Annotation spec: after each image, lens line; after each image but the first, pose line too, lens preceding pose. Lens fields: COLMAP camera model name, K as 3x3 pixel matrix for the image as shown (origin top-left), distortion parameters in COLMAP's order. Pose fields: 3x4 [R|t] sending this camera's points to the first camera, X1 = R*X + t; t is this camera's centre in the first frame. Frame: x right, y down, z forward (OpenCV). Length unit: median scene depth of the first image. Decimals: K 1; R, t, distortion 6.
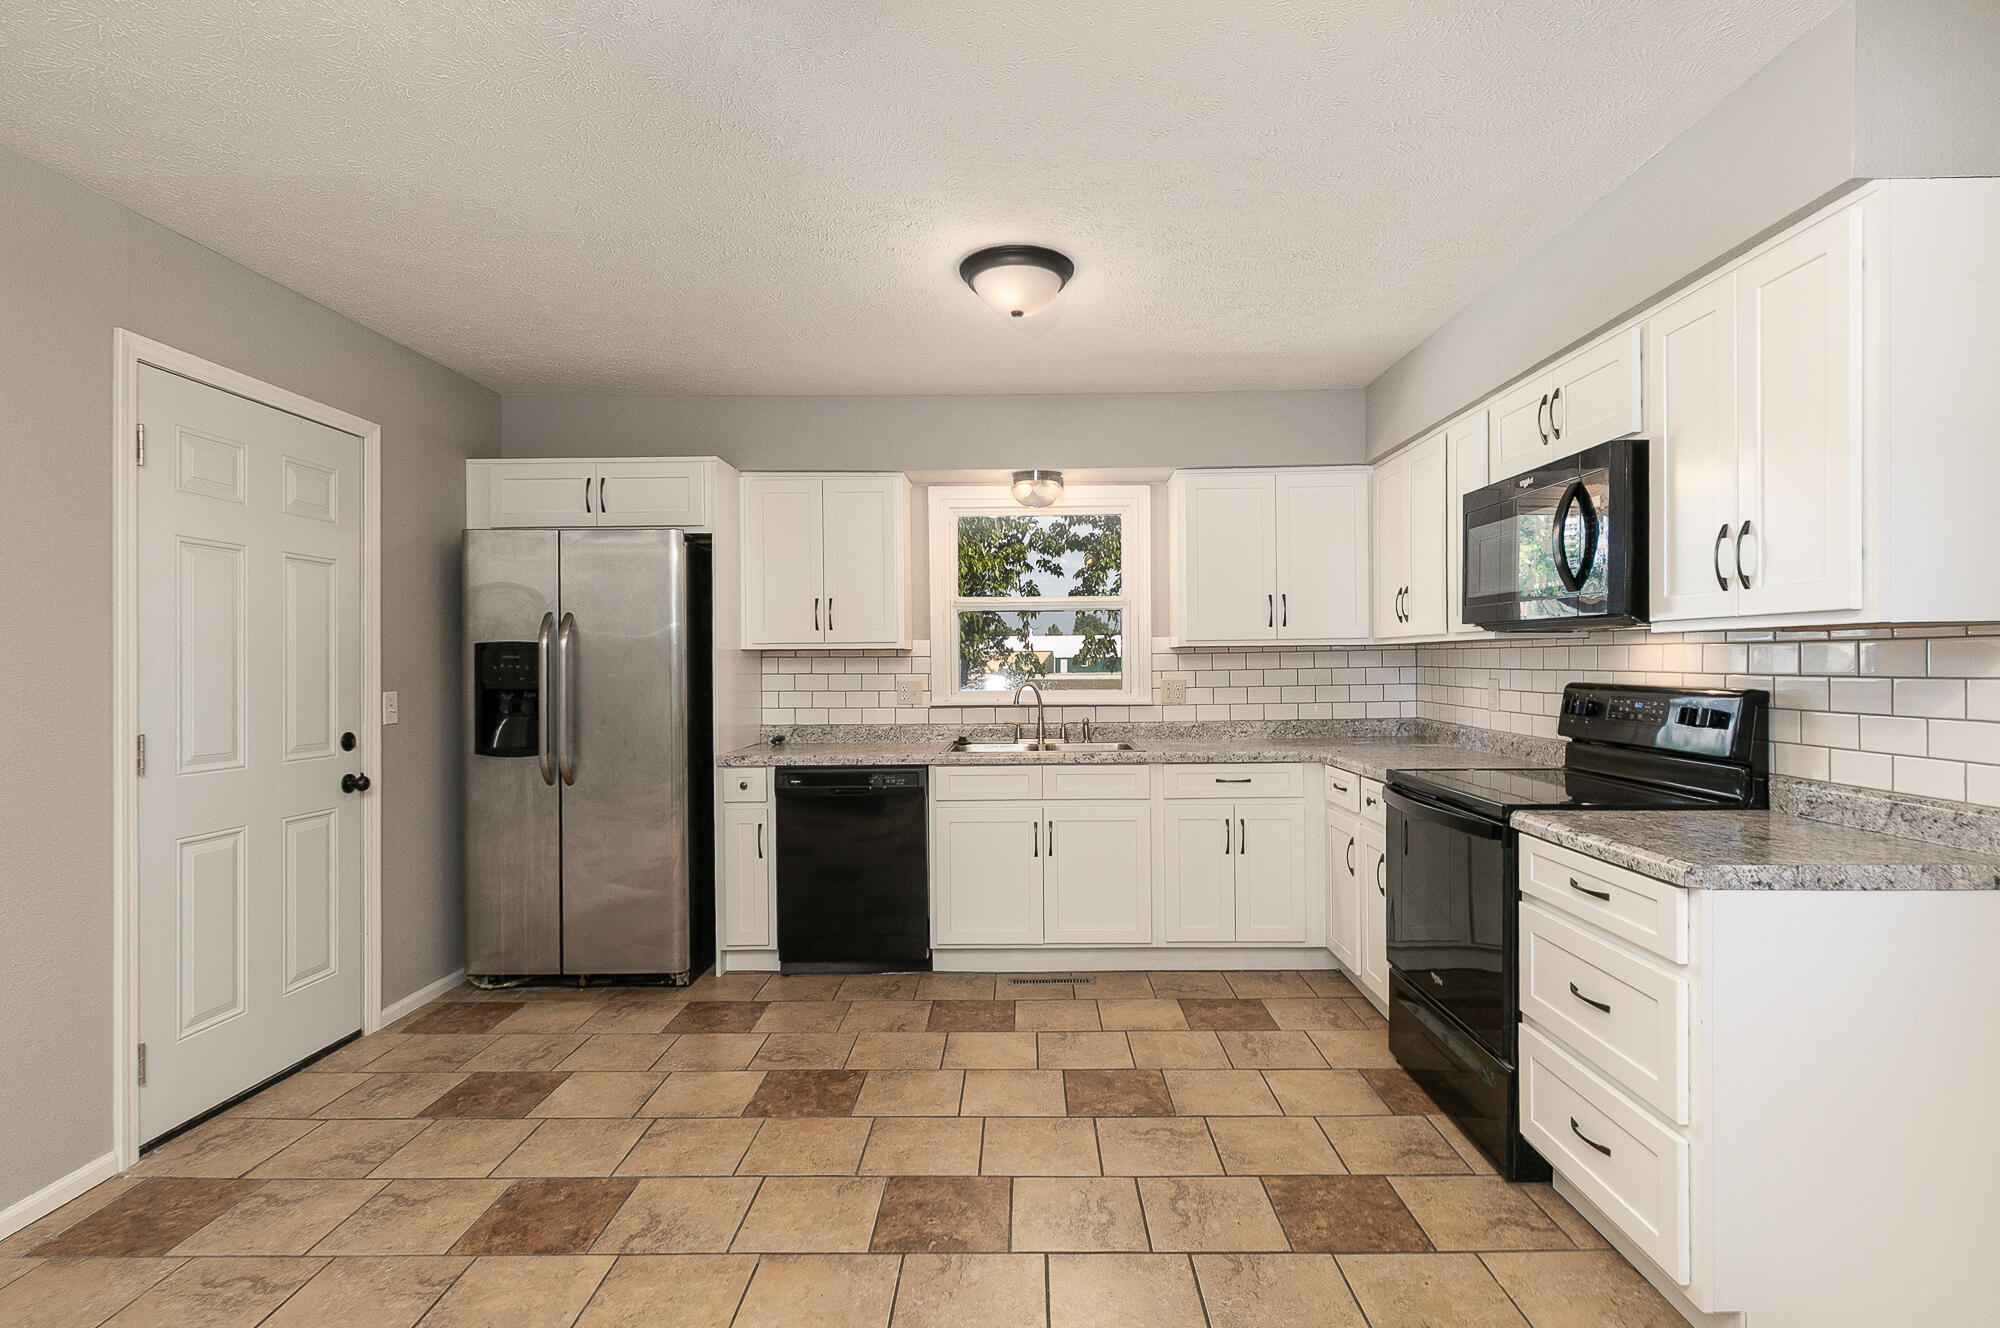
lens RADIAL K [[916.4, 0, 1008.7], [0, 916.4, 667.2], [0, 0, 1]] dist [0.001549, -0.001272]
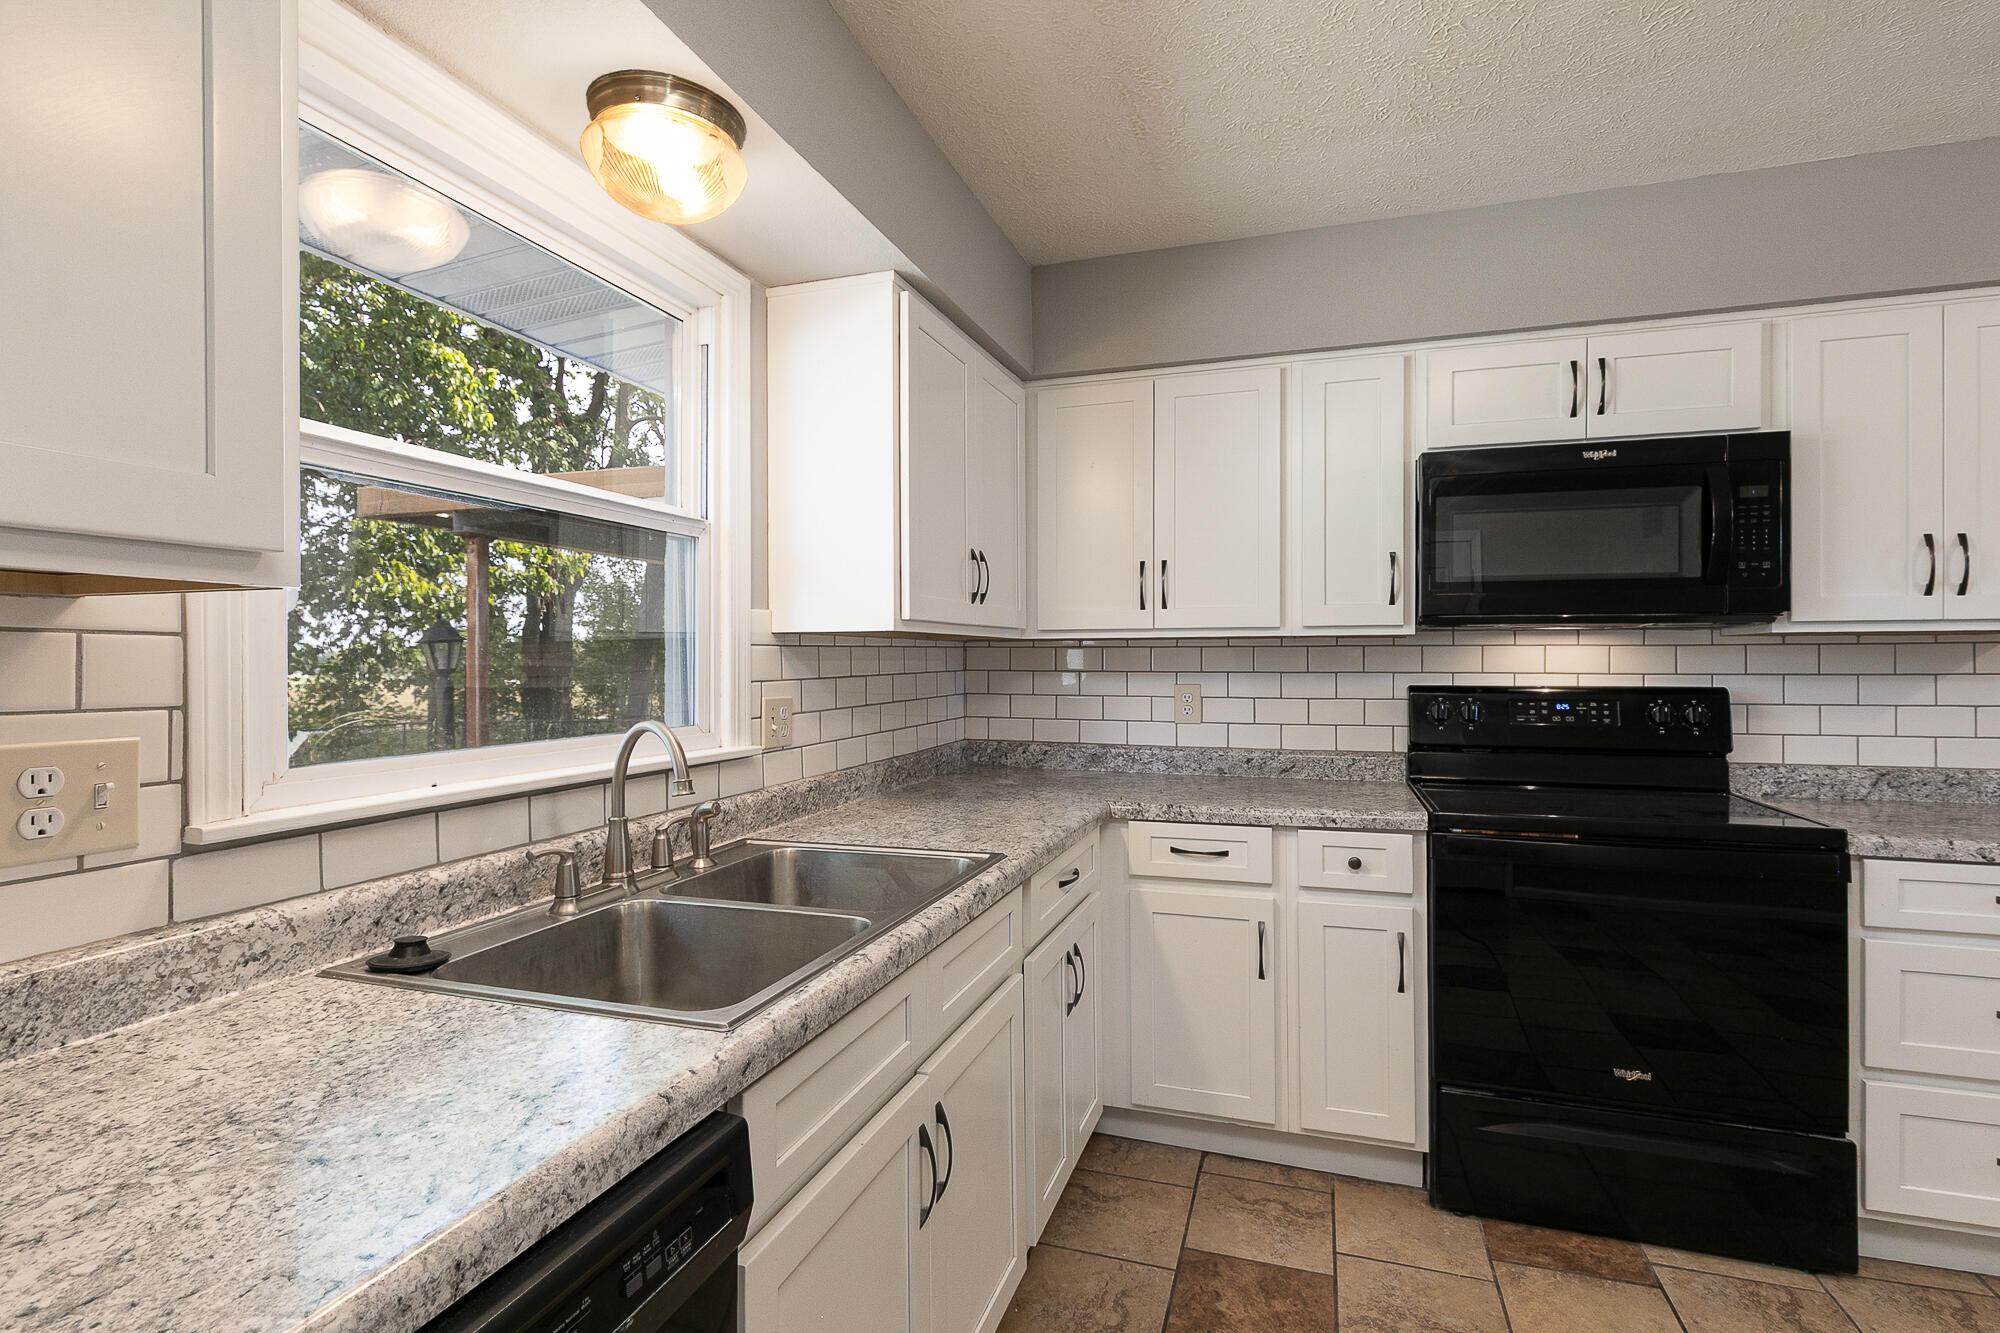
lens RADIAL K [[916.4, 0, 1057.0], [0, 916.4, 659.1], [0, 0, 1]] dist [0.001549, -0.001272]
pose [[0.297845, 0.004338, 0.954604, -0.325955], [0.006690, 0.999956, -0.006632, -0.005270], [-0.954591, 0.008362, 0.297802, 0.974300]]
